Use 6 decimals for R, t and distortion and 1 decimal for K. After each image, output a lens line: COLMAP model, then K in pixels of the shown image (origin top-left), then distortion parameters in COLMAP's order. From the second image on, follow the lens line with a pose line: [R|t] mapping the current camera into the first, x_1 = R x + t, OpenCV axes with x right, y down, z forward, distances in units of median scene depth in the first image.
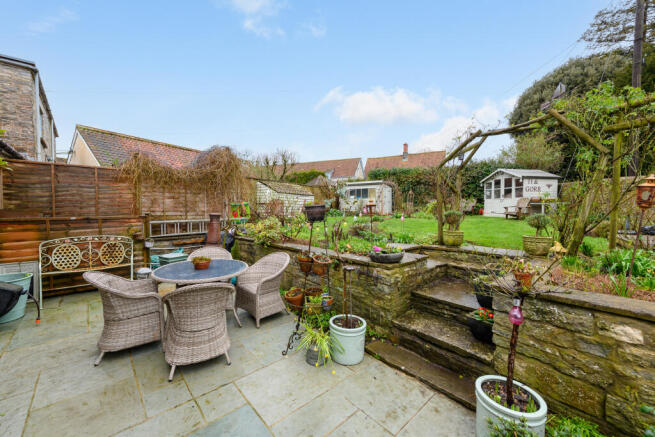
lens RADIAL K [[256.1, 0, 328.4], [0, 256.1, 216.3], [0, 0, 1]] dist [0.006119, -0.000513]
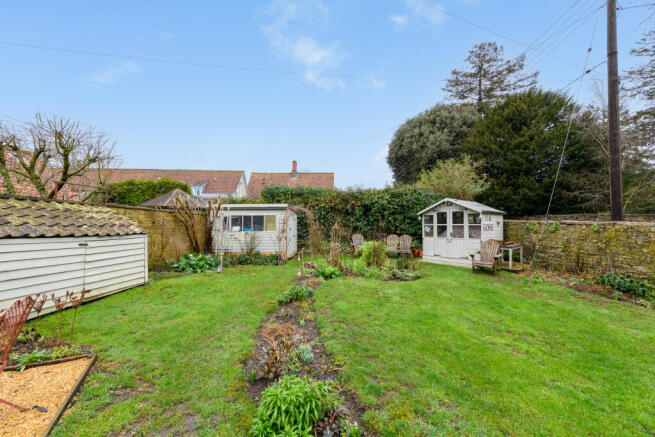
lens RADIAL K [[256.1, 0, 328.4], [0, 256.1, 220.3], [0, 0, 1]] dist [0.006119, -0.000513]
pose [[0.896363, 0.018461, 0.442936, 0.020594], [0.004995, 0.998649, -0.051731, -0.064064], [-0.443293, 0.048582, 0.895059, 0.370796]]
